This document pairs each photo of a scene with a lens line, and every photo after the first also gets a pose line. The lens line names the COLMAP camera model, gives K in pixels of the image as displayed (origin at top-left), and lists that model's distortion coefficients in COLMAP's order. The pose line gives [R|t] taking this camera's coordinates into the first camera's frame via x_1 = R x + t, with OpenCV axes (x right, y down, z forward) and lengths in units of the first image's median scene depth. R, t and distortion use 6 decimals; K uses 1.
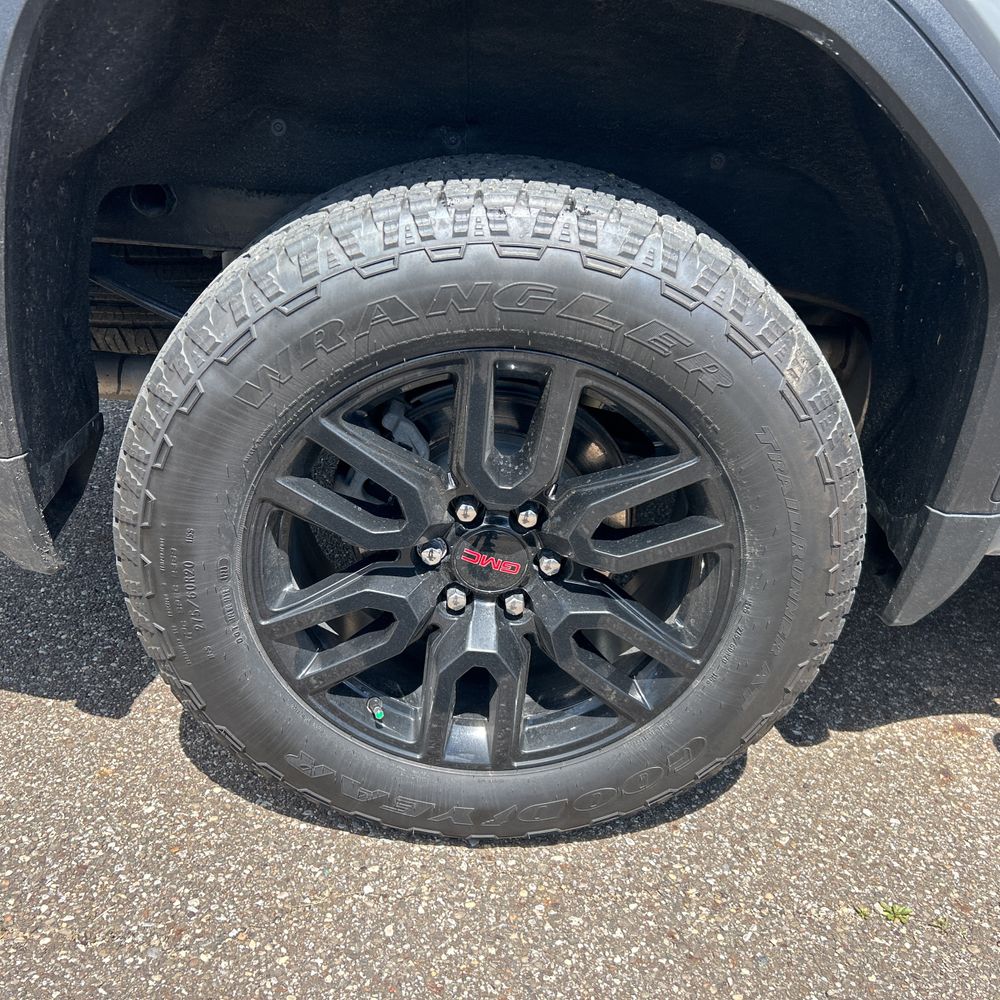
lens RADIAL K [[1002.8, 0, 498.6], [0, 1002.8, 526.1], [0, 0, 1]] dist [0.060553, -0.069702]
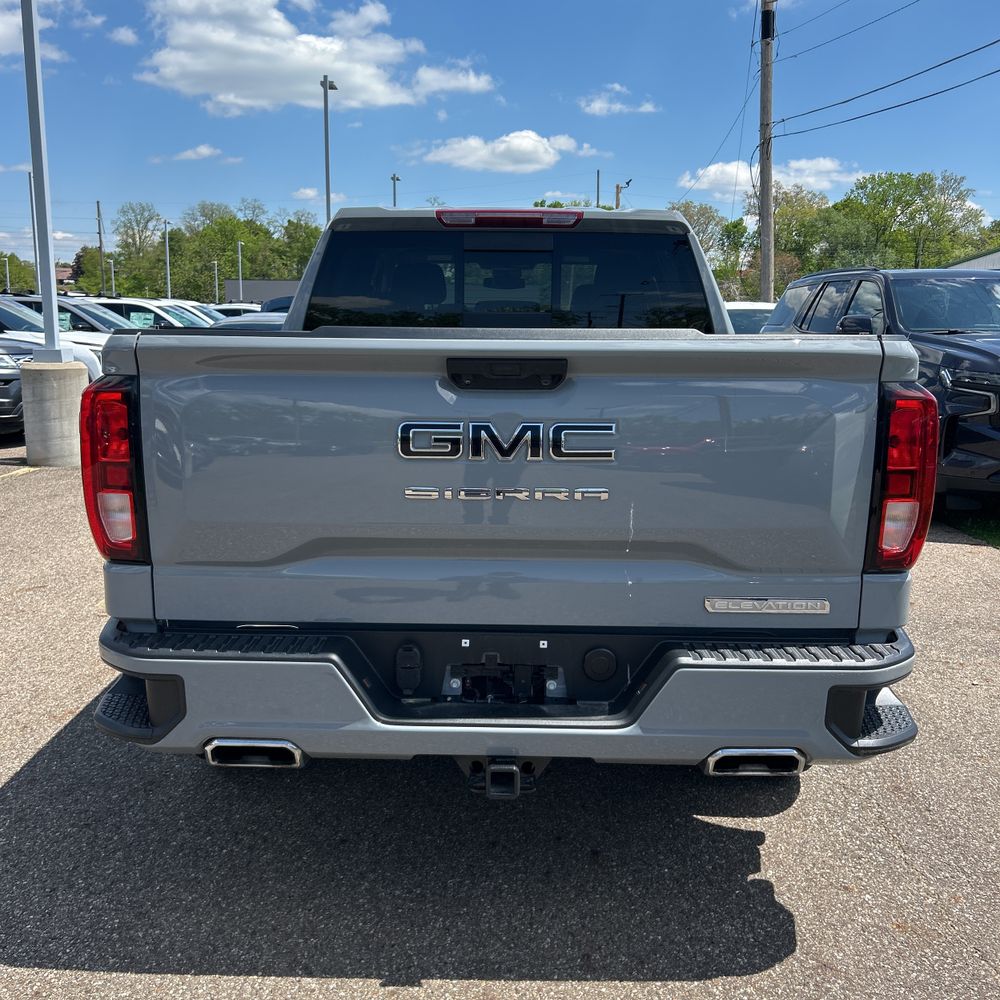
lens RADIAL K [[1006.0, 0, 500.2], [0, 1006.0, 502.0], [0, 0, 1]] dist [0.022971, -0.012734]
pose [[0.016854, -0.235922, 0.971626, -2.659843], [0.472608, 0.858234, 0.200192, -1.239963], [-0.881111, 0.455824, 0.125963, 1.127953]]
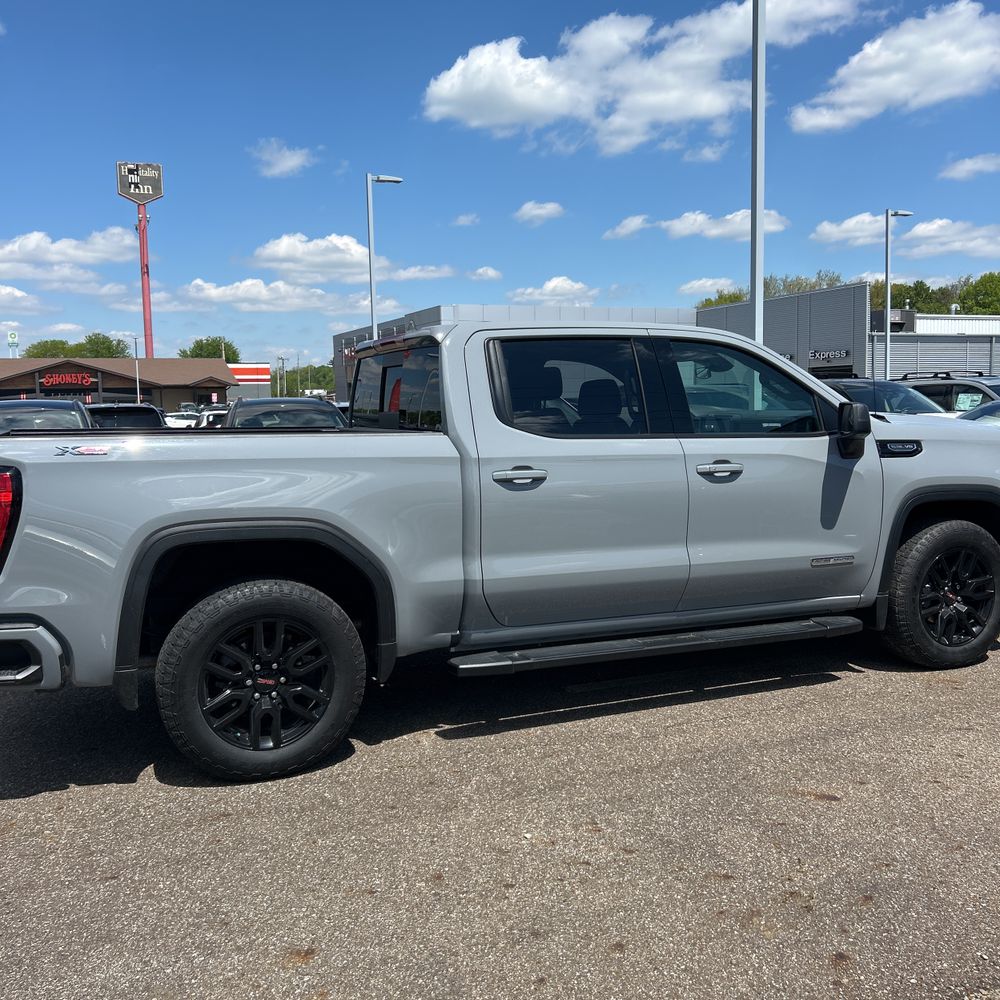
lens RADIAL K [[1013.4, 0, 497.0], [0, 1013.4, 499.0], [0, 0, 1]] dist [0.034069, -0.049737]
pose [[0.926704, -0.115952, 0.357455, -0.447681], [0.245900, 0.906397, -0.343479, 0.860699], [-0.284170, 0.406202, 0.868474, -2.543403]]
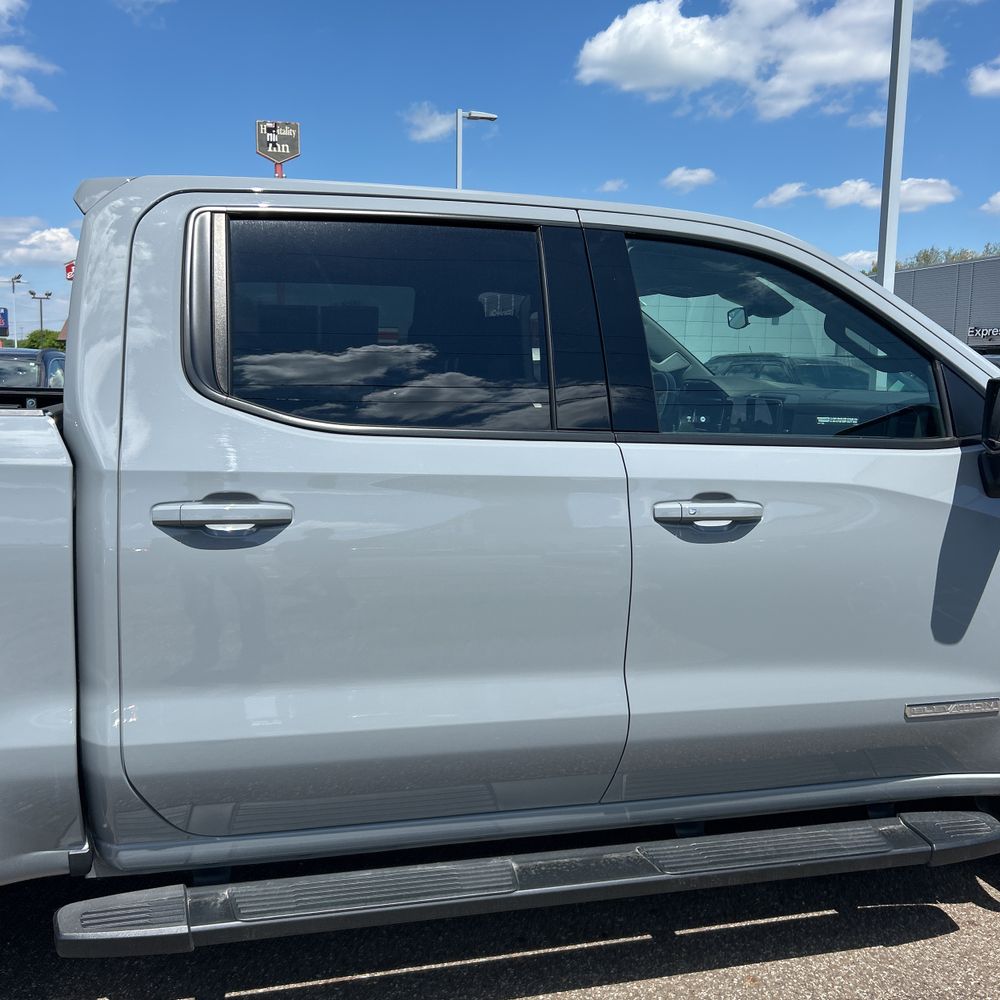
lens RADIAL K [[1035.5, 0, 501.2], [0, 1035.5, 517.3], [0, 0, 1]] dist [0.008298, 0.000914]
pose [[0.967520, -0.082827, 0.238839, 1.017908], [0.160943, 0.930403, -0.329313, 0.153180], [-0.194941, 0.357056, 0.913515, -0.989611]]
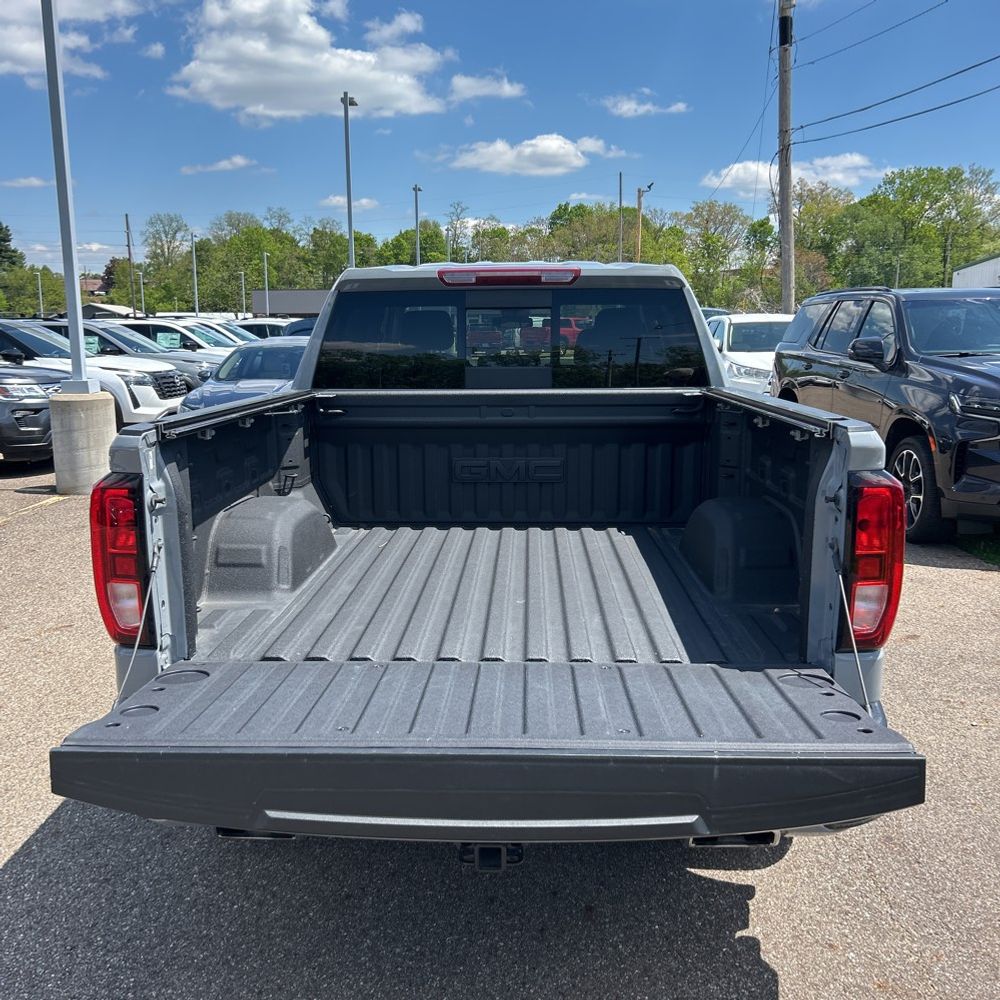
lens RADIAL K [[1002.0, 0, 498.0], [0, 1002.0, 507.0], [0, 0, 1]] dist [0.030078, -0.021523]
pose [[0.042628, -0.239385, 0.969989, -2.704588], [0.488631, 0.851829, 0.188750, -1.357681], [-0.871448, 0.465921, 0.153283, 0.969493]]
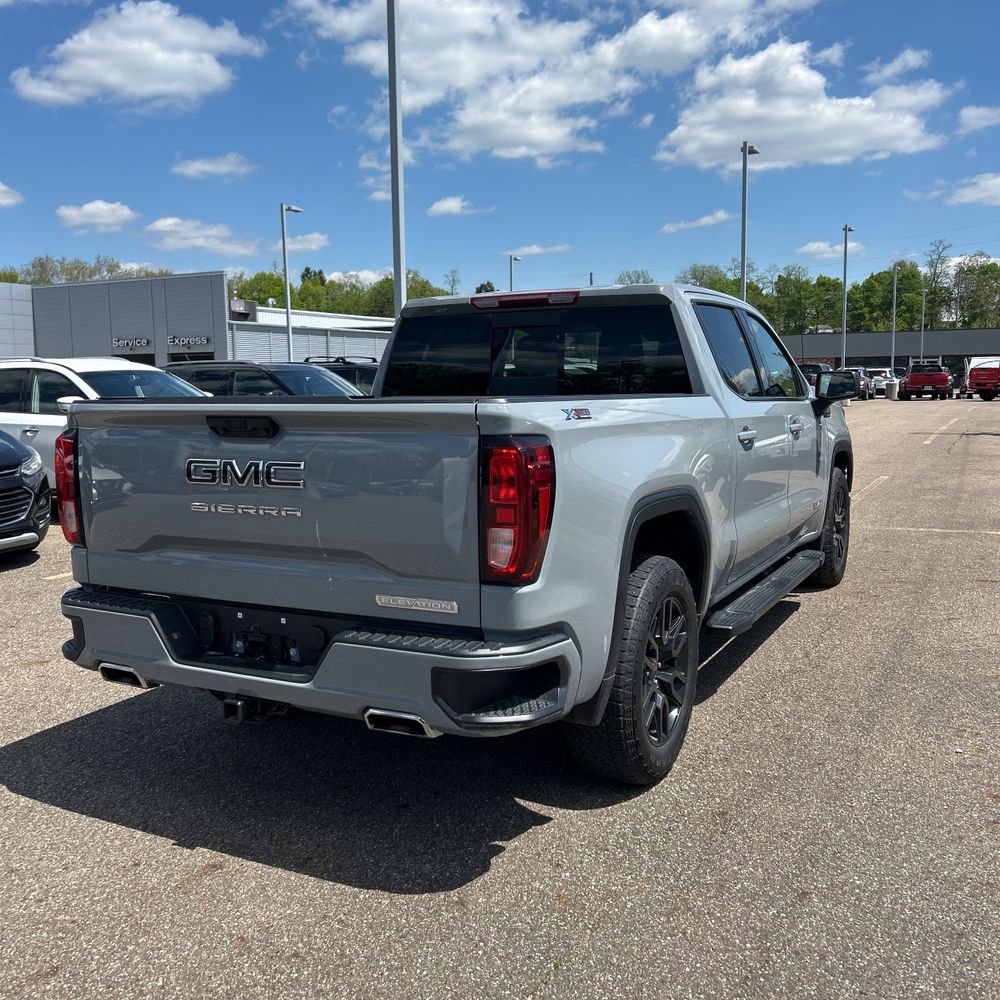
lens RADIAL K [[1006.0, 0, 500.2], [0, 1006.0, 502.0], [0, 0, 1]] dist [0.022971, -0.012734]
pose [[0.471733, -0.174937, 0.864214, -2.832841], [0.461486, 0.884144, -0.072932, -0.414640], [-0.751331, 0.433227, 0.497811, -0.449716]]
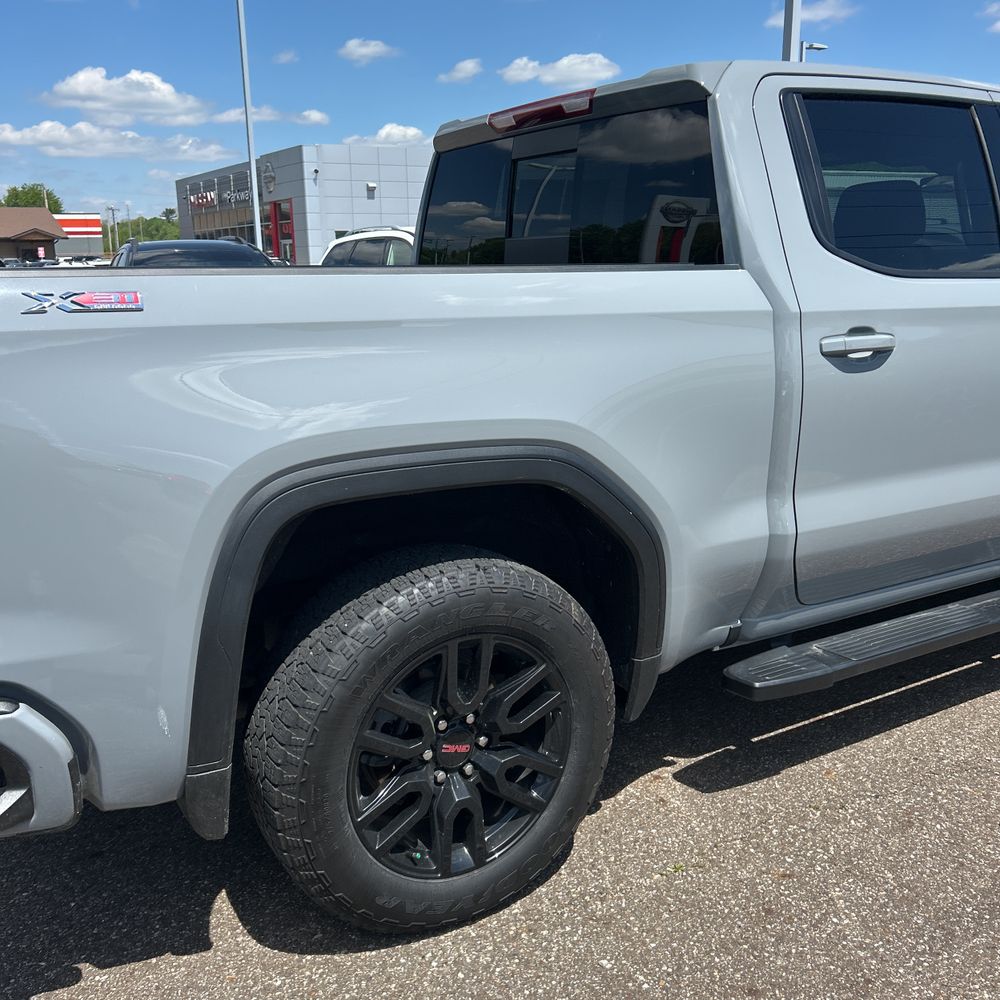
lens RADIAL K [[1013.7, 0, 495.6], [0, 1013.7, 529.5], [0, 0, 1]] dist [0.028634, -0.022393]
pose [[0.860255, -0.205597, 0.466573, -0.721997], [0.307312, 0.939275, -0.152718, -0.035187], [-0.406842, 0.274760, 0.871198, -0.768566]]
